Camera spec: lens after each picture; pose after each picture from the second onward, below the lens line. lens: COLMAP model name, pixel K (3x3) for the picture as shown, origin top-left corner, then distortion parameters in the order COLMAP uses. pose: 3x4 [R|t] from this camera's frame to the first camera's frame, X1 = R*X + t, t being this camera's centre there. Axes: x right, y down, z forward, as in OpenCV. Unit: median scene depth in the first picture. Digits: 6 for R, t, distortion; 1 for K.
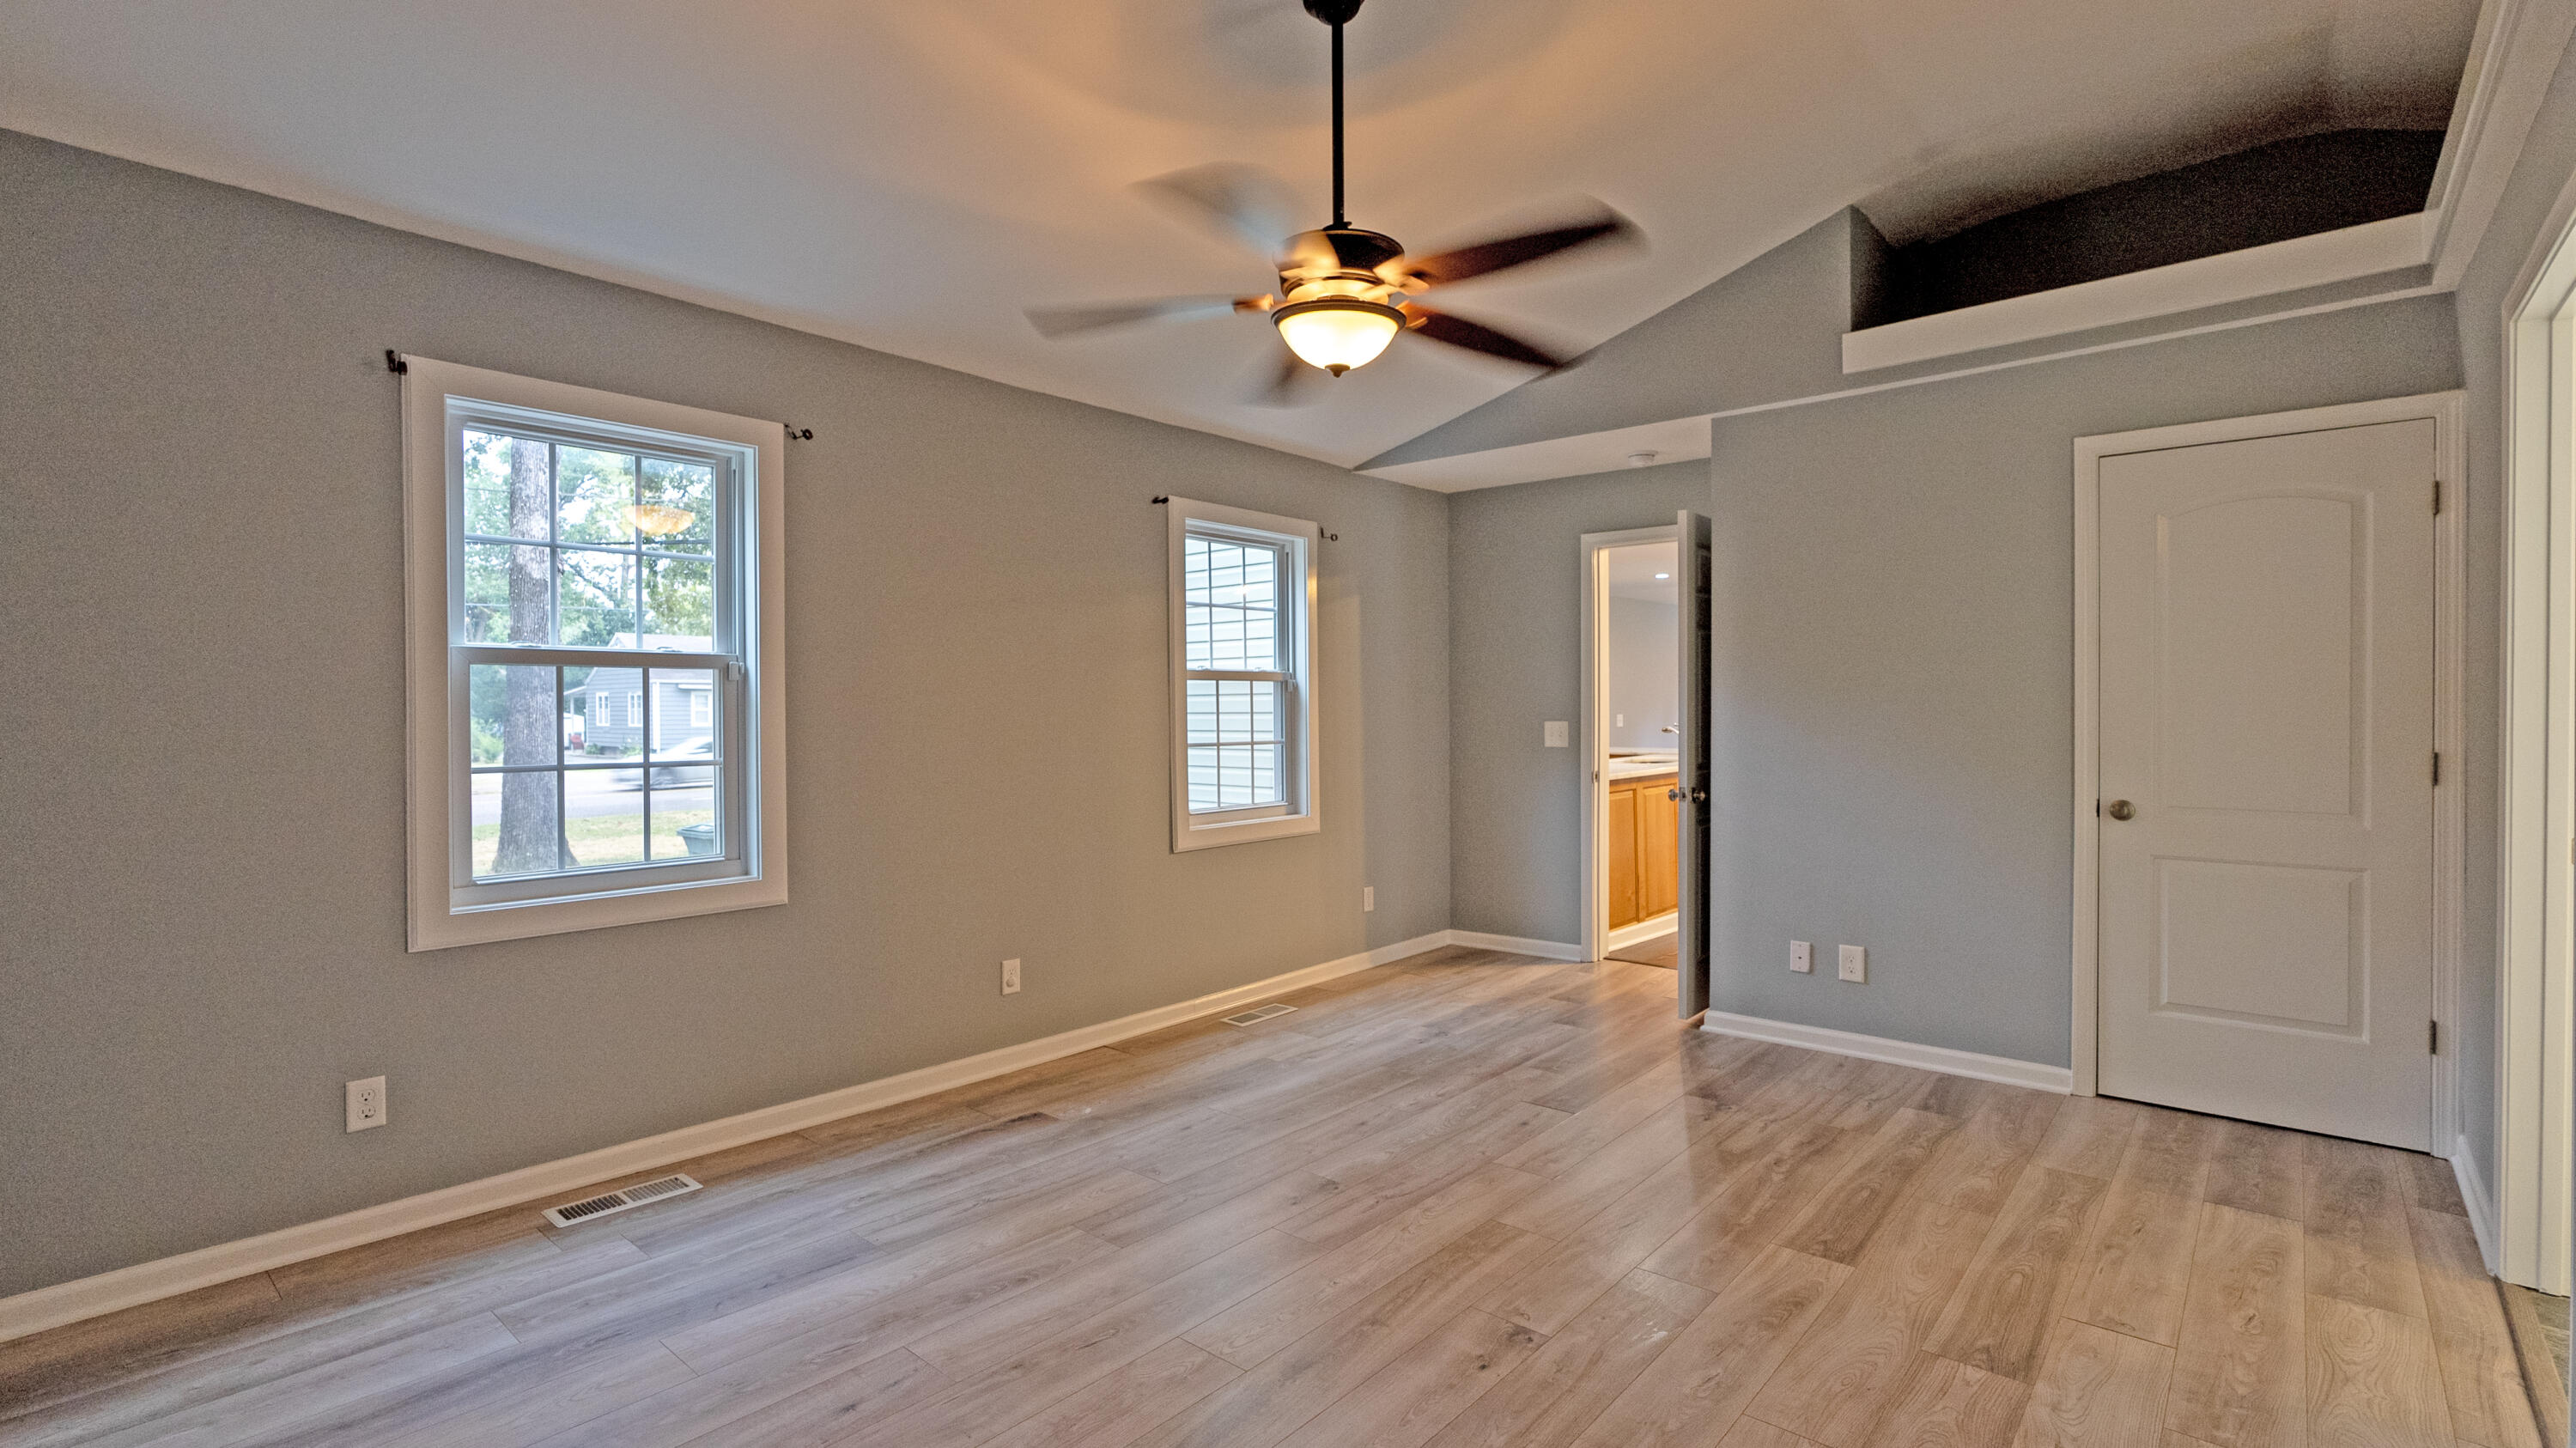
lens RADIAL K [[1162.4, 0, 1291.1], [0, 1162.4, 717.5], [0, 0, 1]] dist [-0.005903, 0.002130]
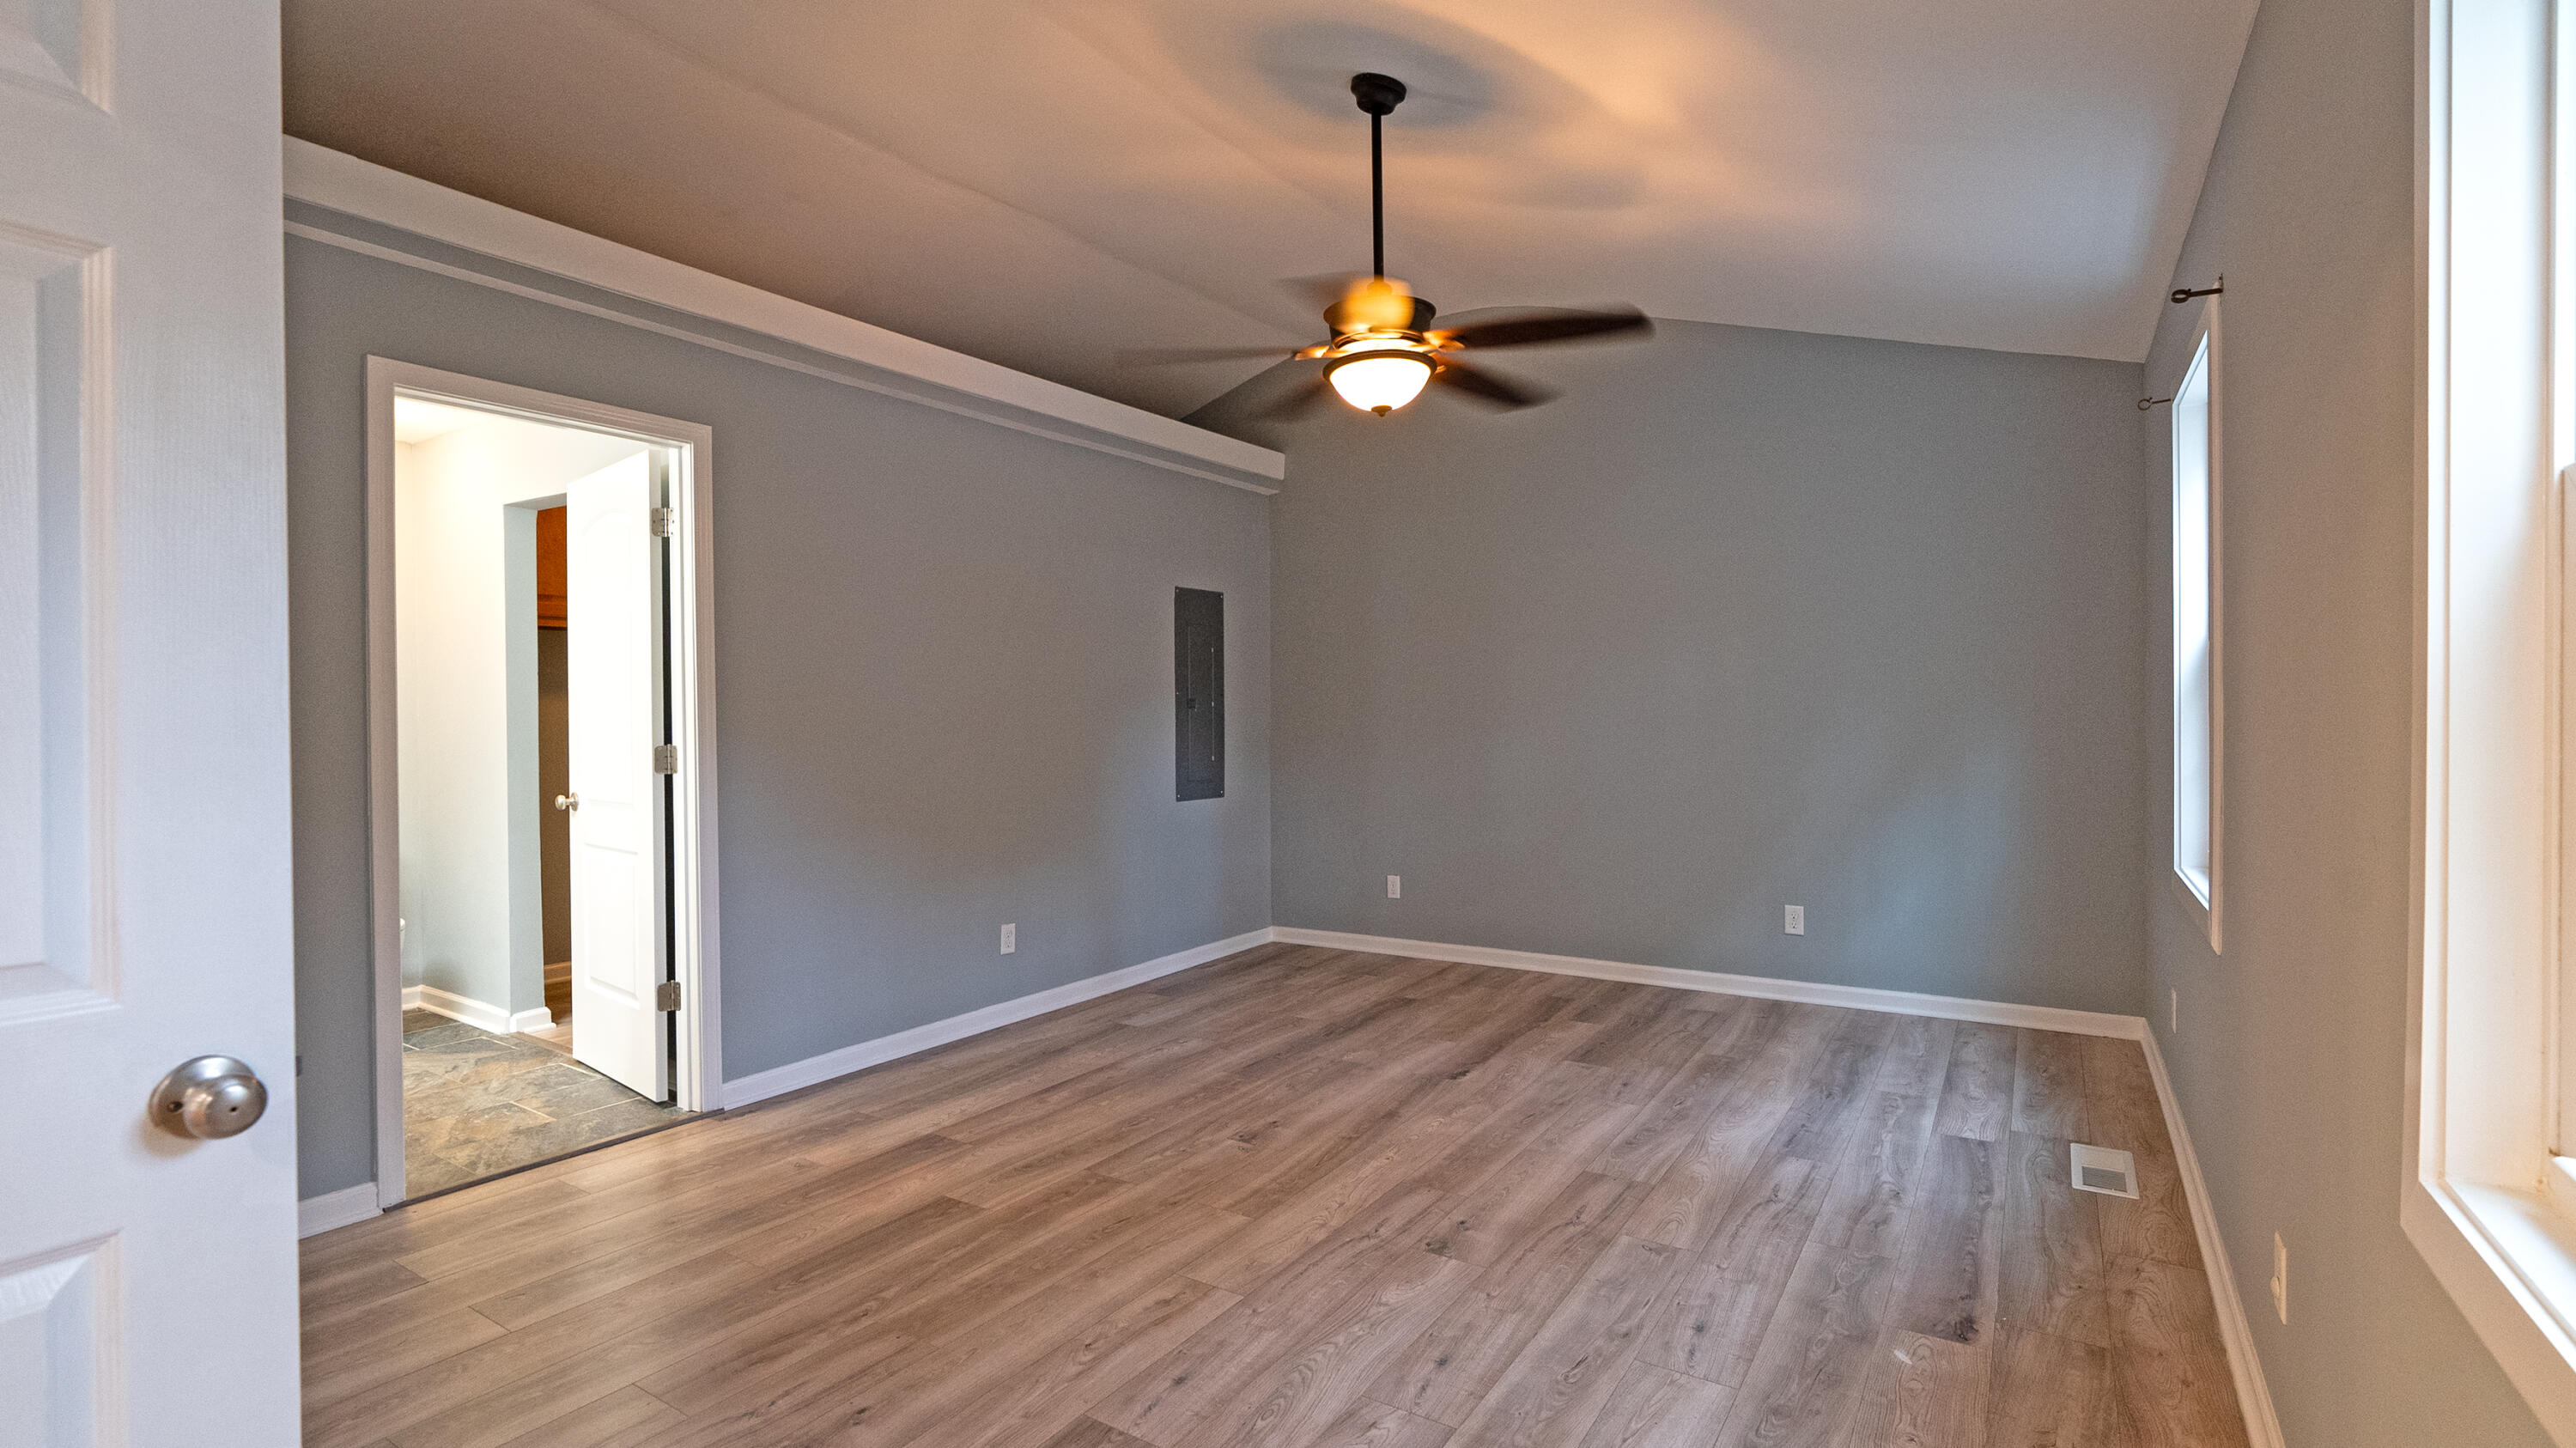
lens RADIAL K [[1162.4, 0, 1288.1], [0, 1162.4, 723.9], [0, 0, 1]] dist [-0.005903, 0.002130]
pose [[-0.990329, 0.016301, -0.137778, 0.265243], [0.014134, 0.999761, 0.016694, -0.001766], [0.138017, 0.014585, -0.990322, 1.904573]]
